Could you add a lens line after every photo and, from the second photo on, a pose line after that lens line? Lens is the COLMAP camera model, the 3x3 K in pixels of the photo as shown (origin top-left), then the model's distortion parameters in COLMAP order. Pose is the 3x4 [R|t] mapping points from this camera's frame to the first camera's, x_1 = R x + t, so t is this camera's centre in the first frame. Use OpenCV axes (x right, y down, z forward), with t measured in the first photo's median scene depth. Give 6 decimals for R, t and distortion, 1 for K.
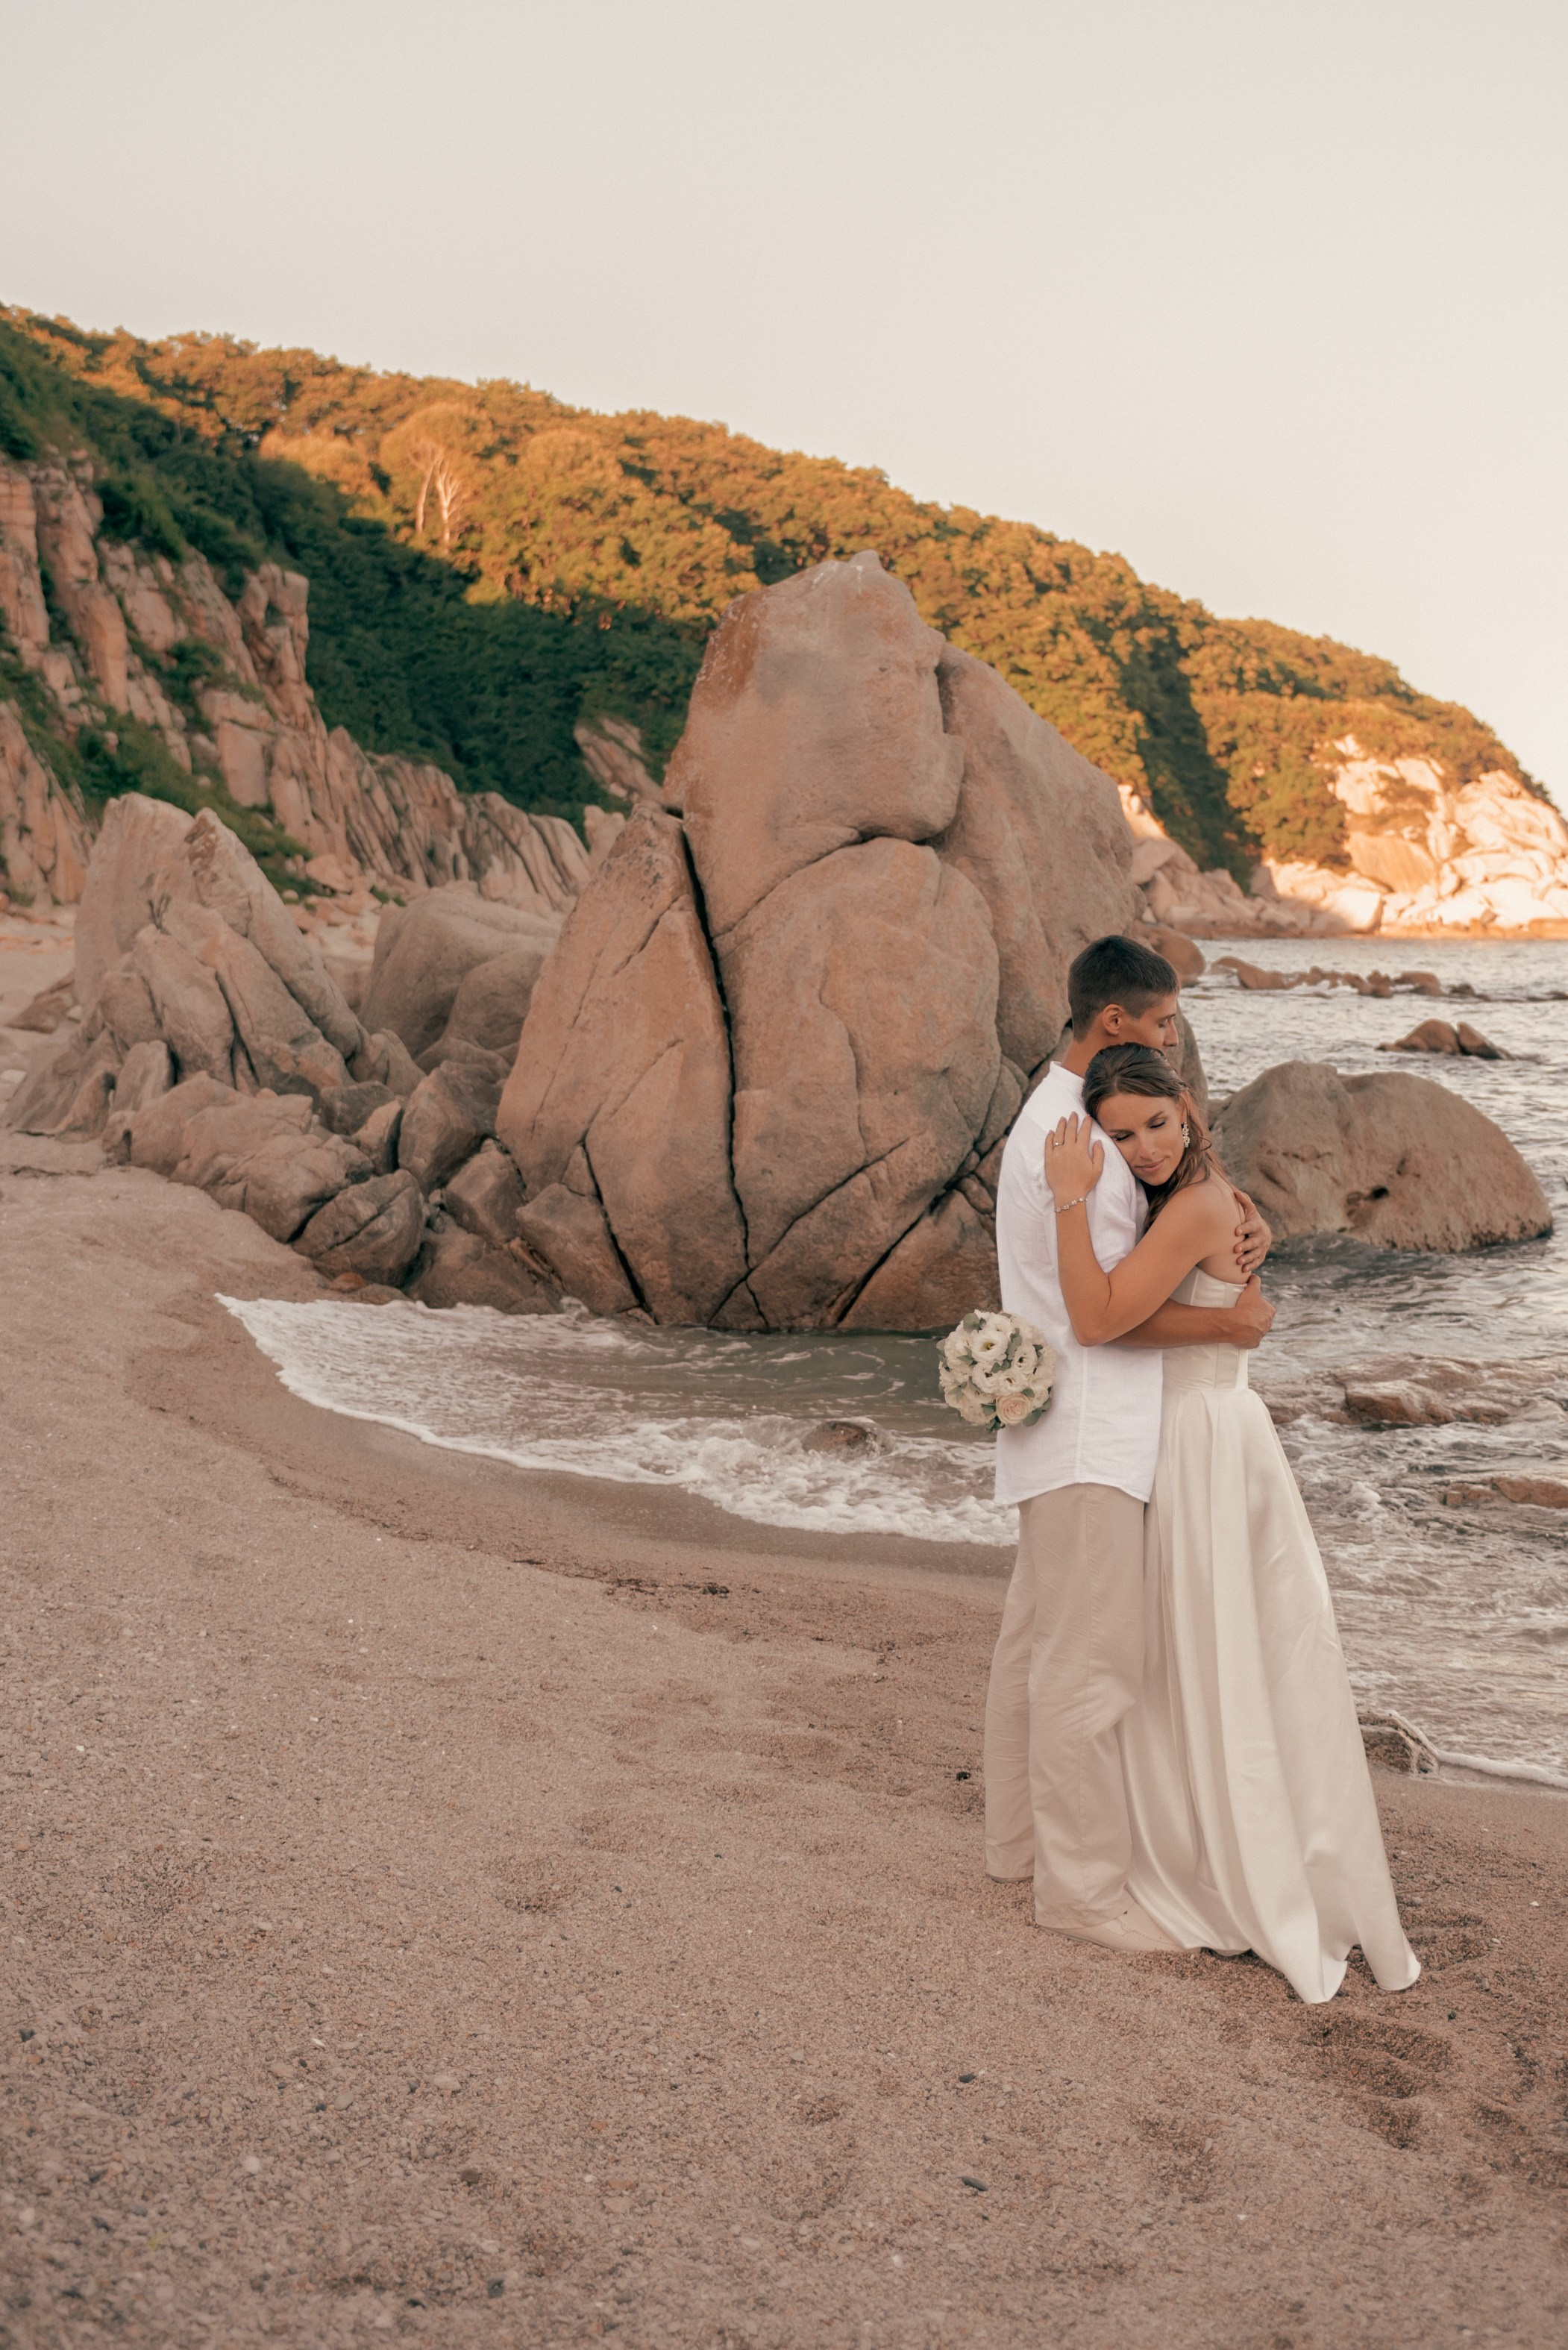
lens RADIAL K [[2790.9, 0, 849.9], [0, 2790.9, 974.2], [0, 0, 1]] dist [-0.028161, 0.005624]
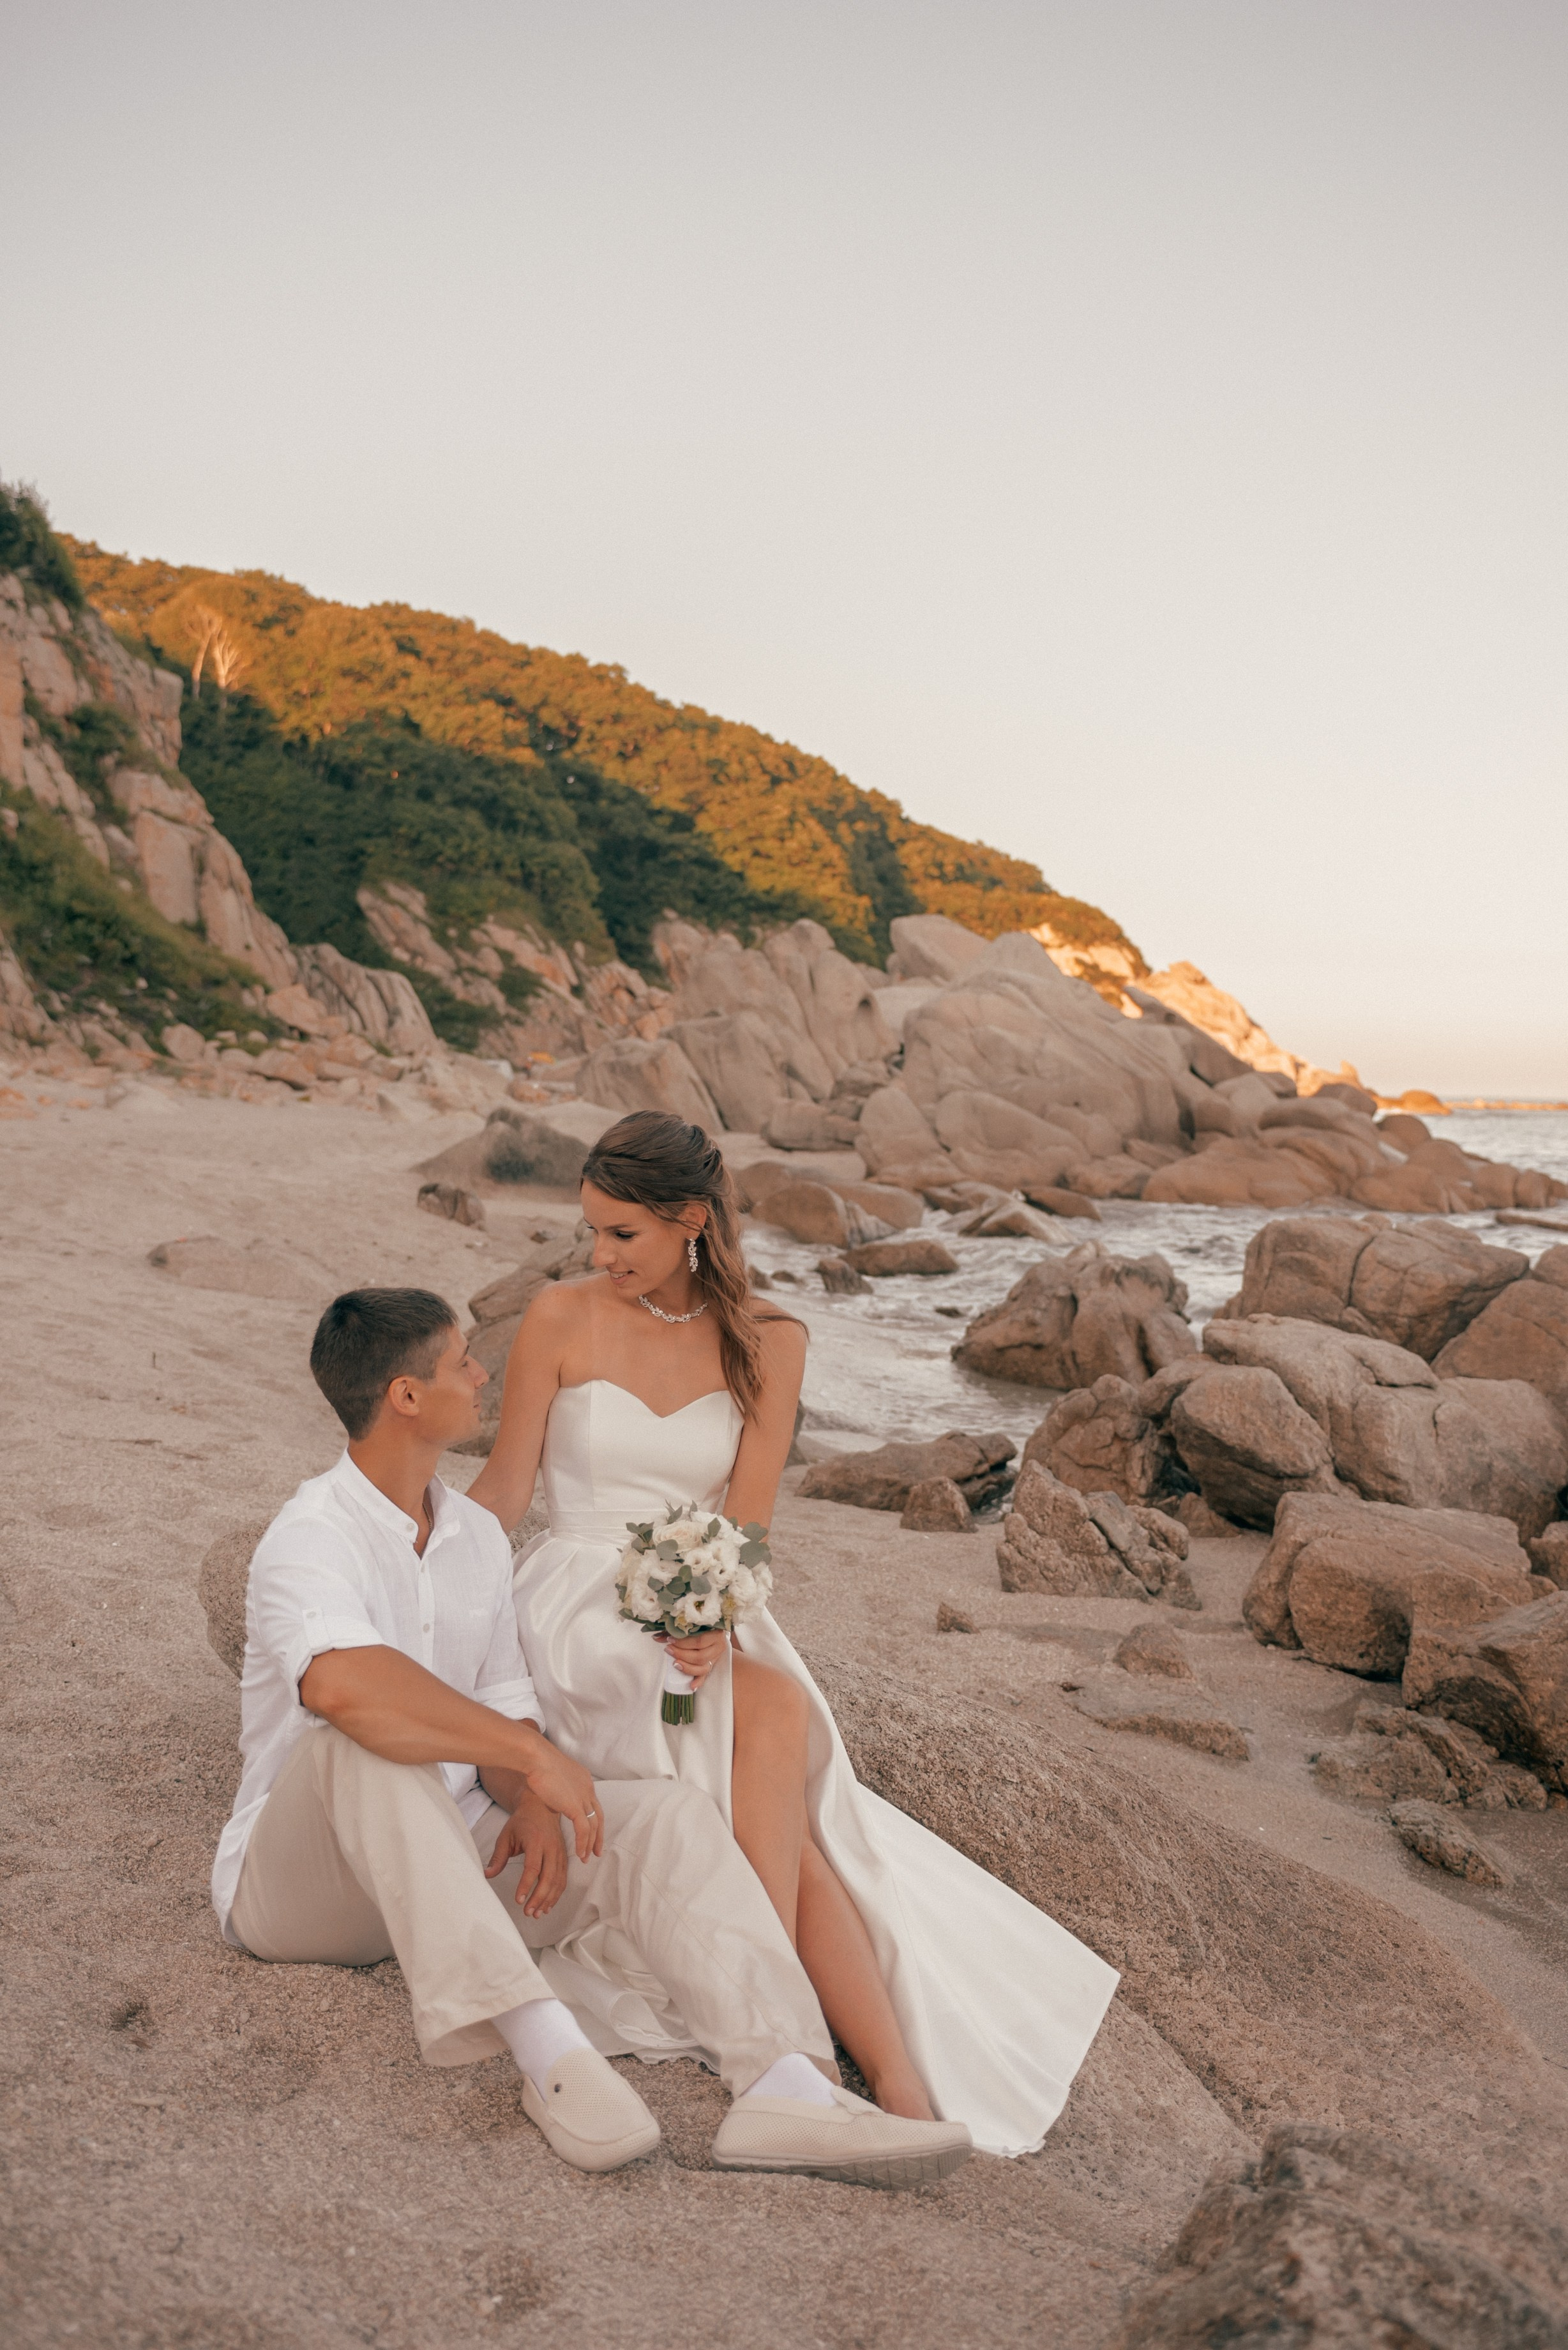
lens RADIAL K [[2248.2, 0, 774.3], [0, 2248.2, 1164.1], [0, 0, 1]] dist [-0.036944, 0.016529]
pose [[0.989978, 0.010965, 0.140792, -0.053698], [-0.013006, 0.999823, 0.013585, -0.001669], [-0.140618, -0.015280, 0.989946, 0.141278]]
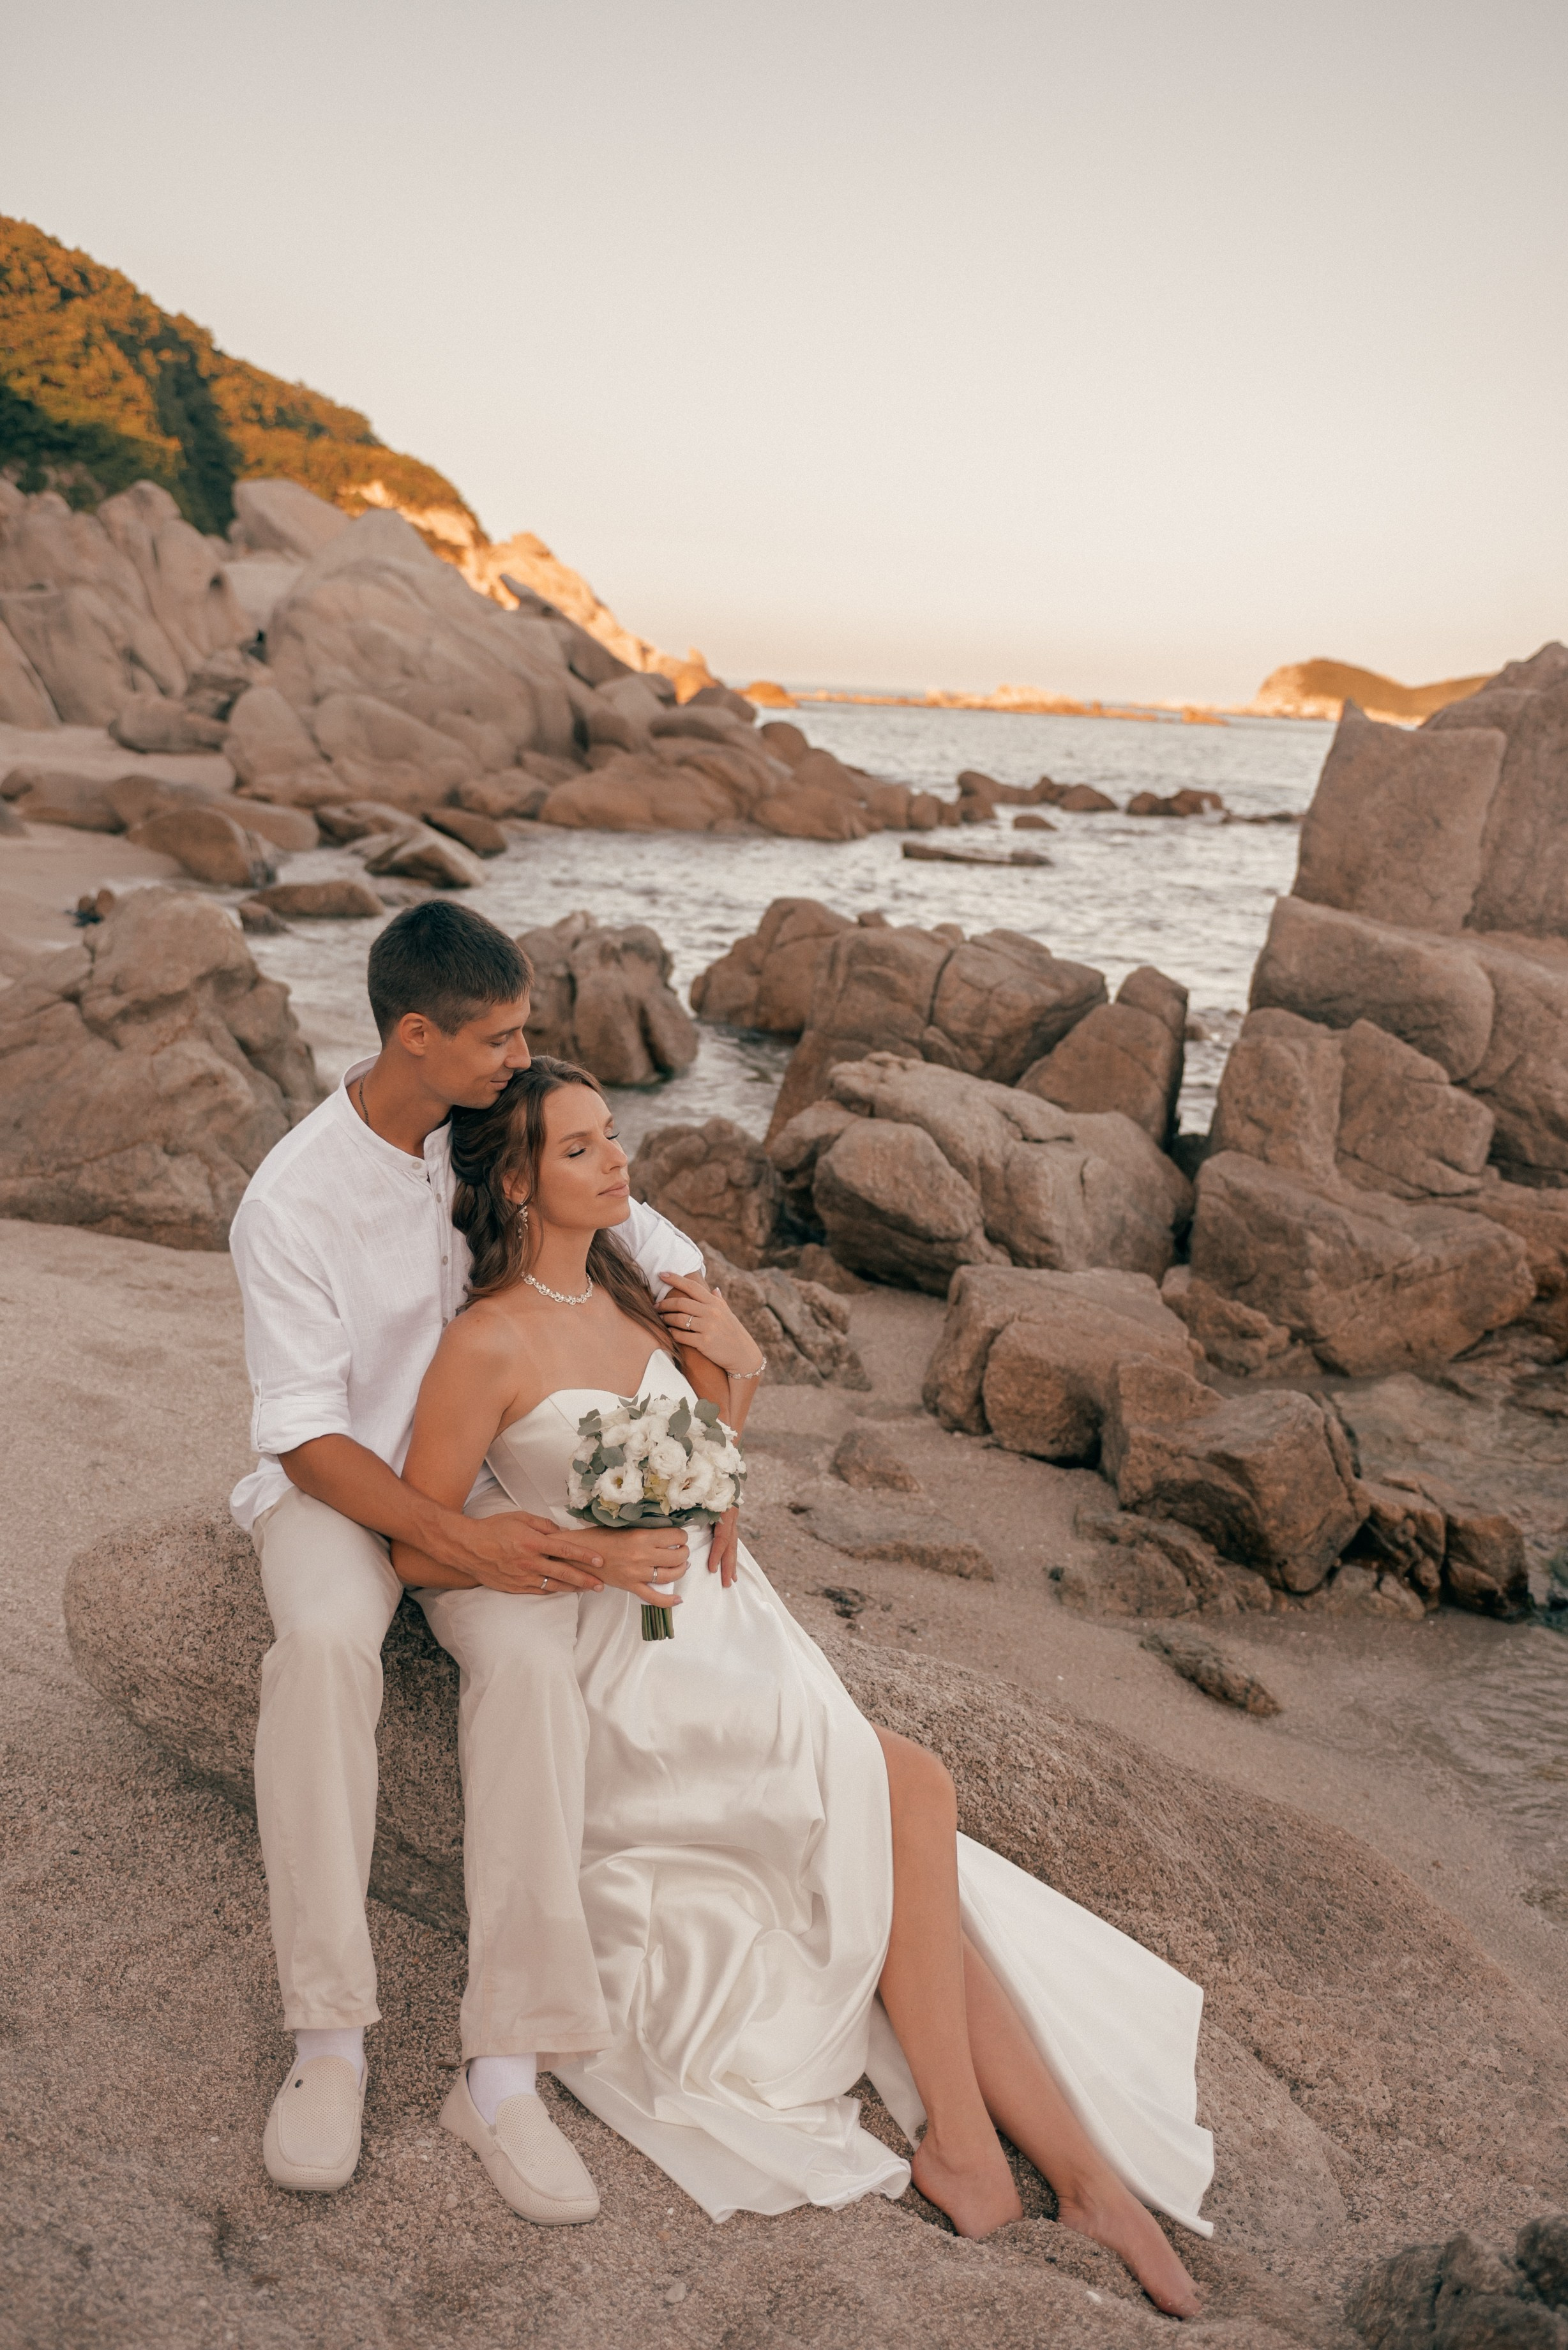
lens RADIAL K [[2358.4, 0, 784.9], [0, 2358.4, 1175.7], [0, 0, 1]] dist [-0.034332, 0.044839]
pose [[0.906447, -0.039337, 0.420484, -0.057175], [-0.043314, 0.981743, 0.185217, -0.003528], [-0.420093, -0.186102, 0.888194, 0.143971]]
